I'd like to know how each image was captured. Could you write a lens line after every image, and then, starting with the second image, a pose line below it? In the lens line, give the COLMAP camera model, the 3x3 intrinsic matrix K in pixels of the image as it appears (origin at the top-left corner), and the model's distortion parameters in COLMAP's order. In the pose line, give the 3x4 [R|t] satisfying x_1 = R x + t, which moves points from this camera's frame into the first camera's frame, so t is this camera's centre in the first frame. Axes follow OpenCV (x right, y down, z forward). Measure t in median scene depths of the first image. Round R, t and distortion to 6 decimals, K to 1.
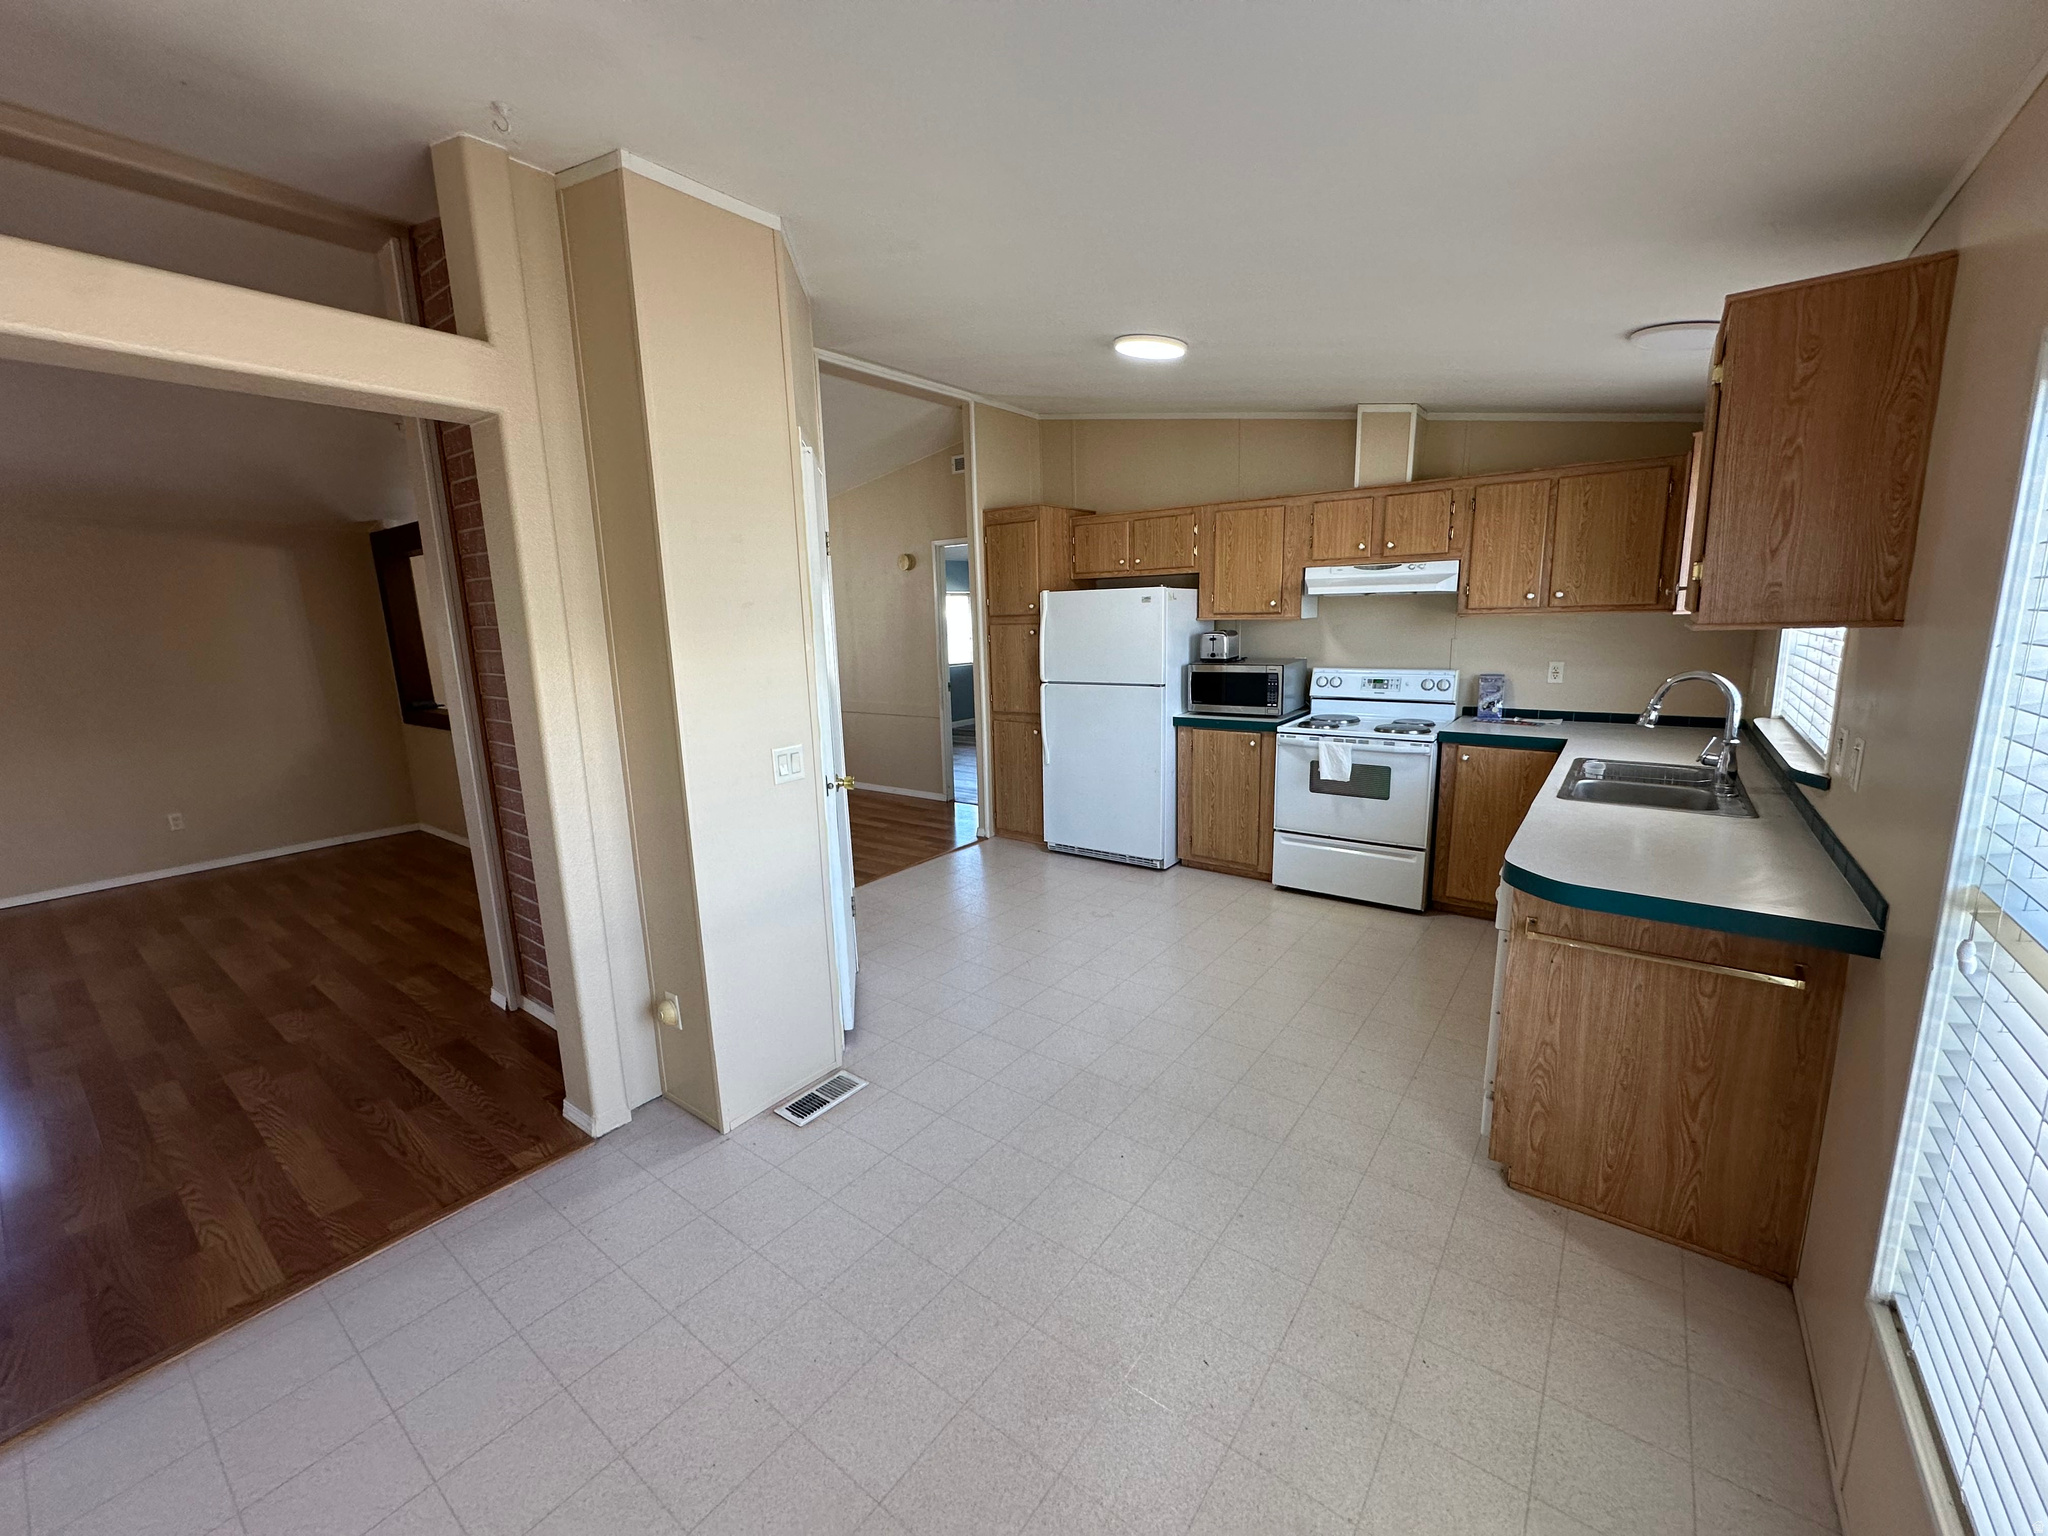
lens RADIAL K [[814.5, 0, 1020.7], [0, 814.5, 767.7], [0, 0, 1]] dist [-0.000337, 0.000291]
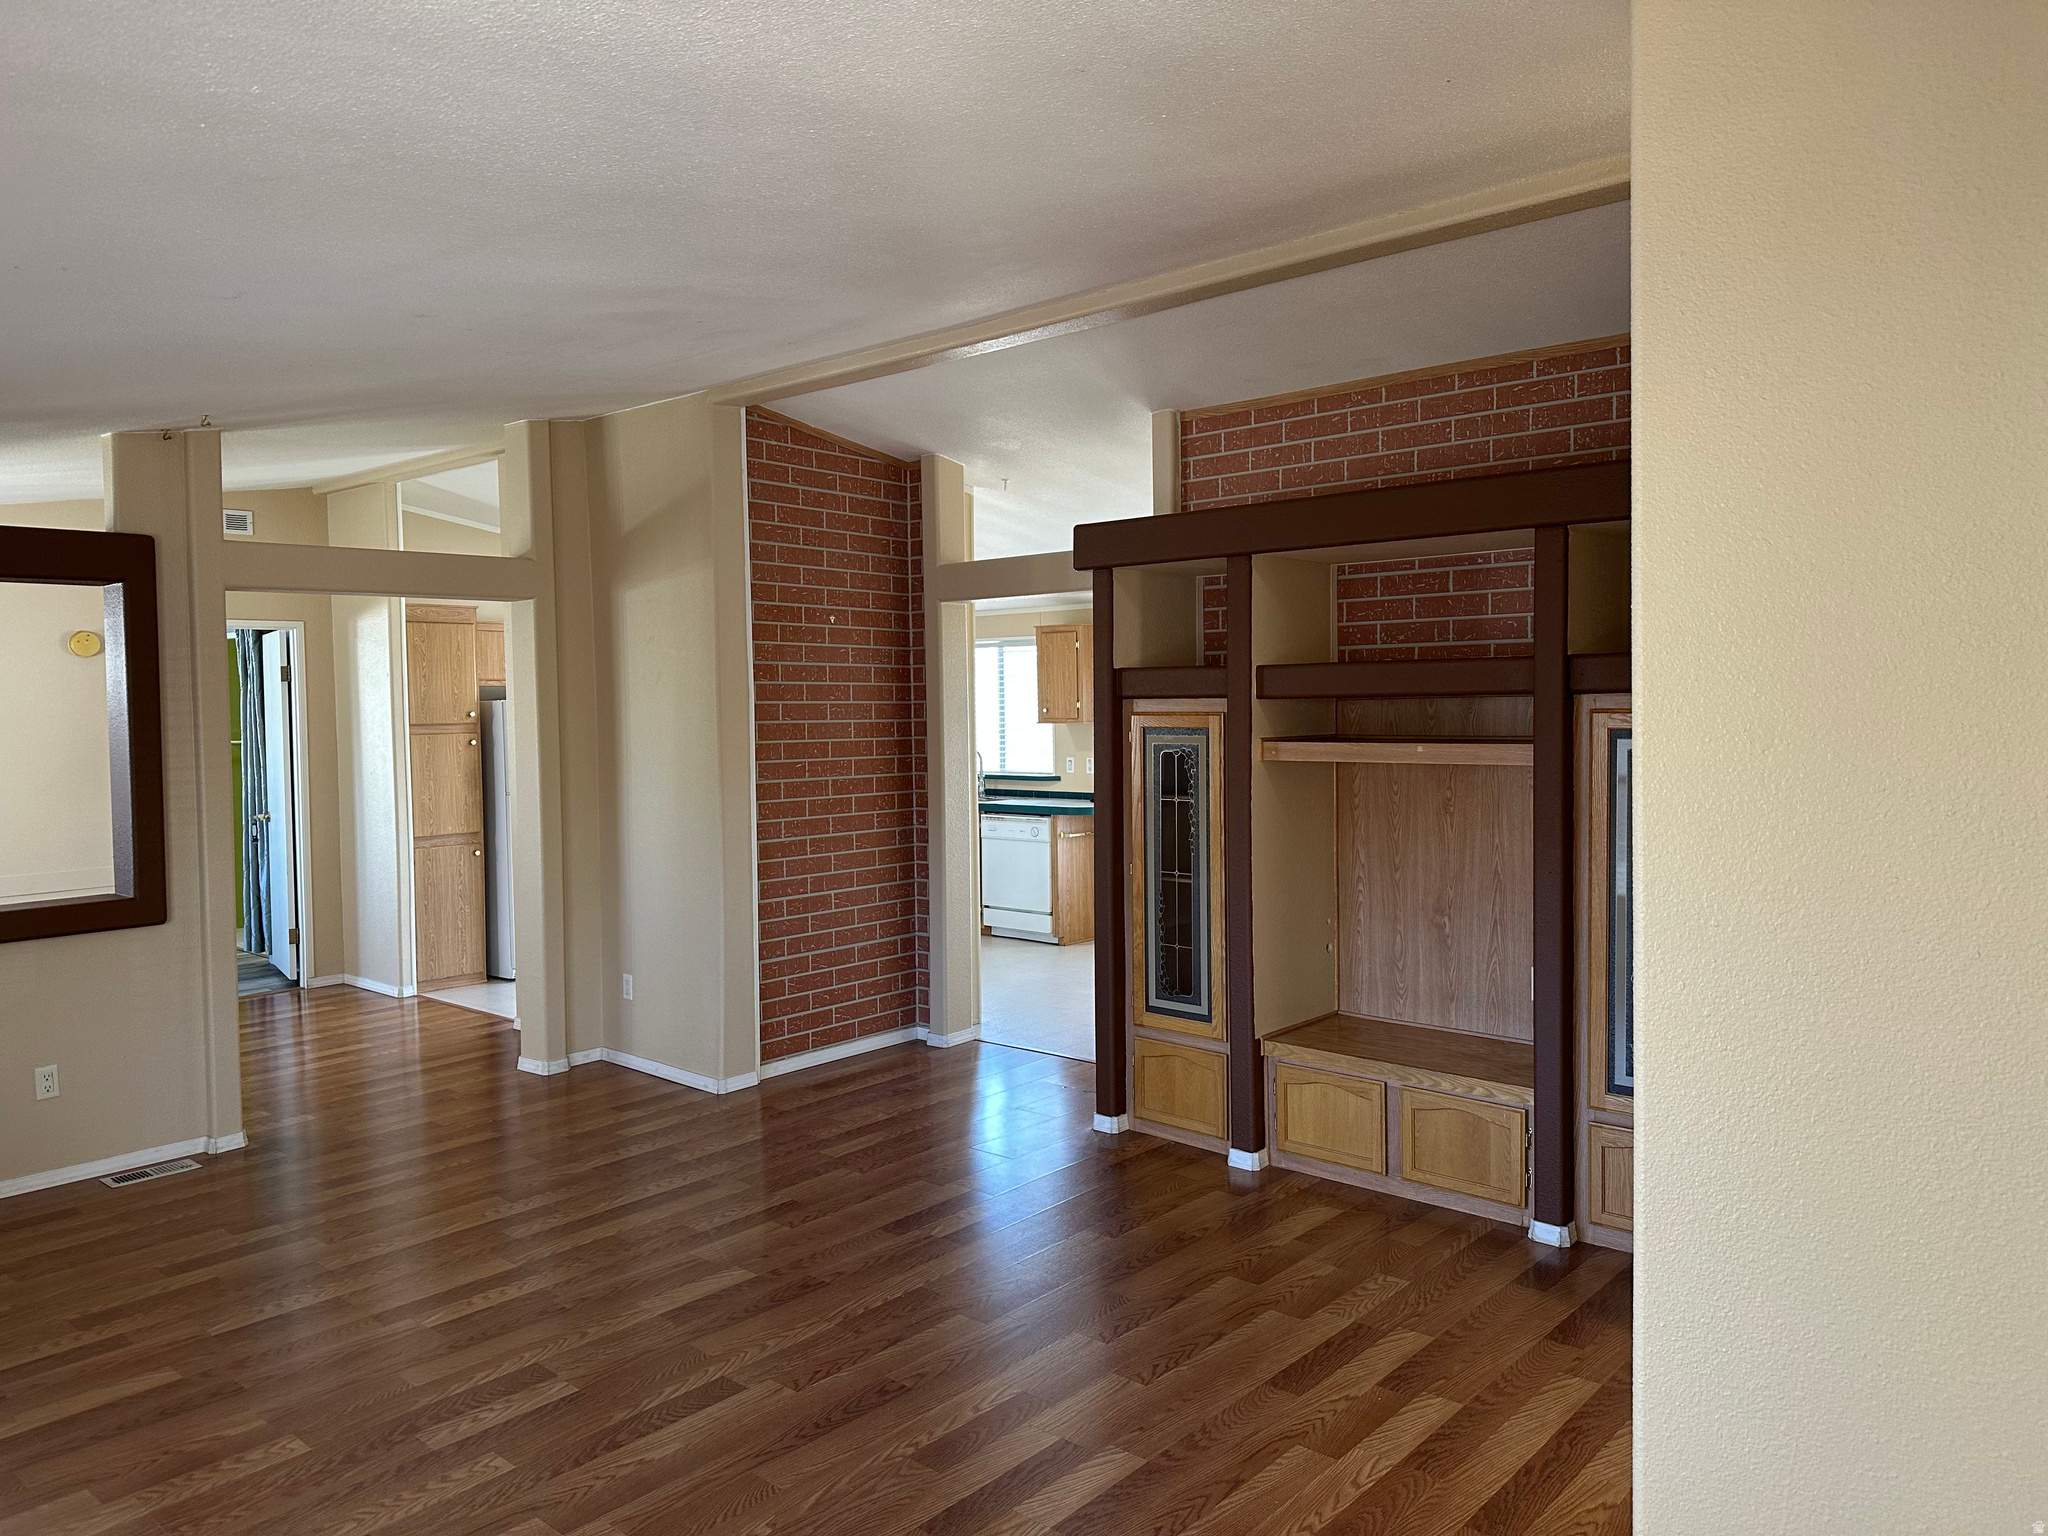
lens RADIAL K [[1425.5, 0, 1025.8], [0, 1425.5, 755.6], [0, 0, 1]] dist [0.083517, -0.110554]
pose [[0.072684, -0.011793, 0.997285, -2.894764], [0.193828, 0.981032, -0.002526, -0.052586], [-0.978339, 0.193485, 0.073591, 0.528408]]
